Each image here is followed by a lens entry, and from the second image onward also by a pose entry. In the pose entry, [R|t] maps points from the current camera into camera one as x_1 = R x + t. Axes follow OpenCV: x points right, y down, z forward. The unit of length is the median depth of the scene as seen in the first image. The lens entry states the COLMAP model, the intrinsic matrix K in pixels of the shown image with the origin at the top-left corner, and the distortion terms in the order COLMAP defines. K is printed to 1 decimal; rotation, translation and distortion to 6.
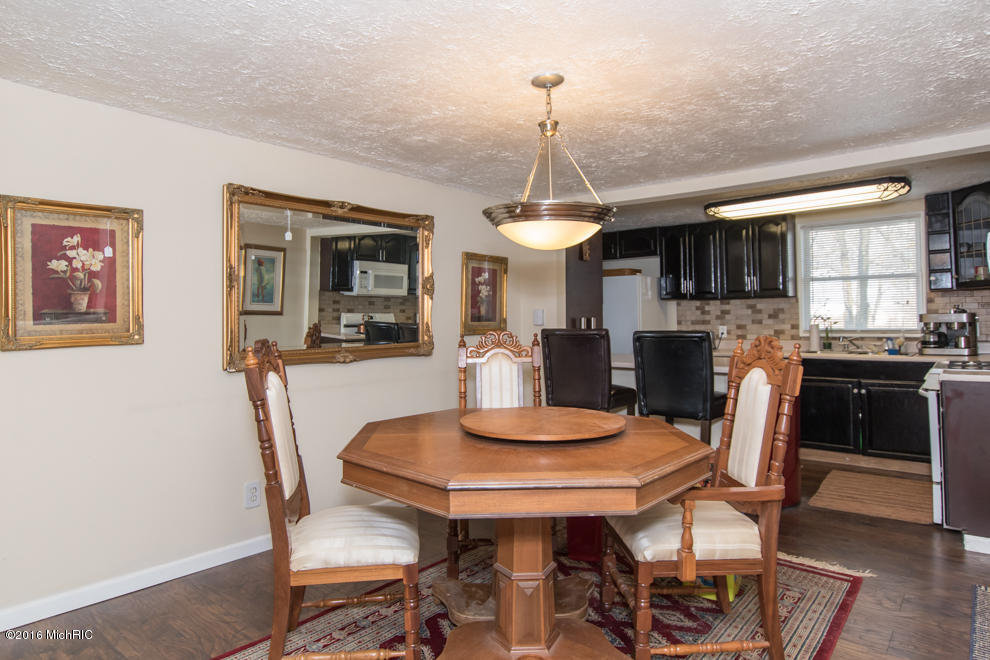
lens RADIAL K [[595.5, 0, 490.5], [0, 595.5, 310.9], [0, 0, 1]] dist [0.069573, -0.001072]
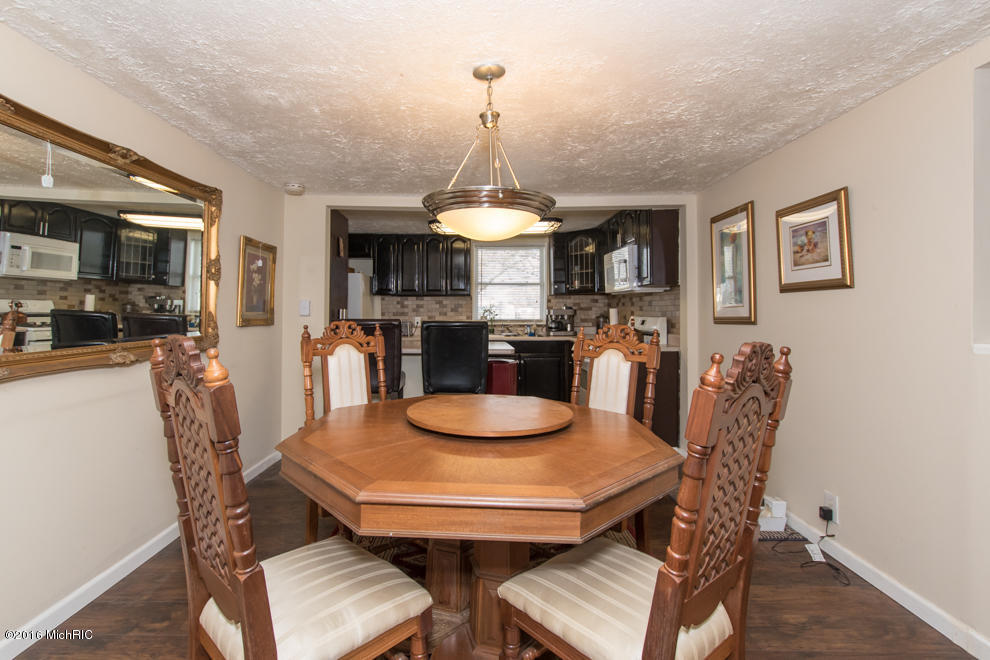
lens RADIAL K [[474.1, 0, 493.8], [0, 474.1, 312.2], [0, 0, 1]] dist [0.046703, -0.000097]
pose [[0.797398, 0.010298, 0.603365, -0.128678], [-0.019850, 0.999761, 0.009169, 0.003005], [-0.603127, -0.019288, 0.797412, 0.122558]]
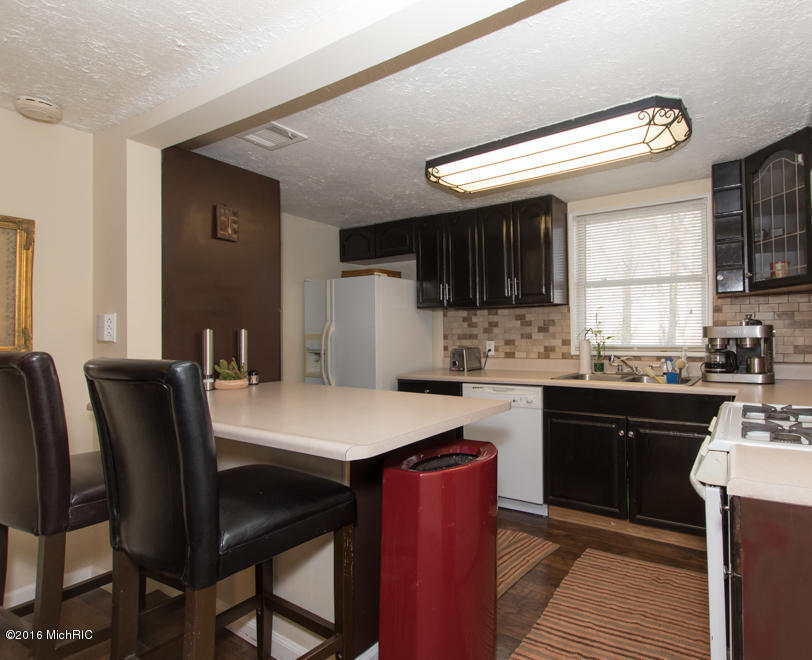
lens RADIAL K [[536.1, 0, 406.0], [0, 536.1, 330.0], [0, 0, 1]] dist [0.034585, 0.002107]
pose [[0.995572, 0.005031, 0.093871, 0.267564], [-0.005844, 0.999948, 0.008398, 0.005675], [-0.093824, -0.008909, 0.995549, 0.368678]]
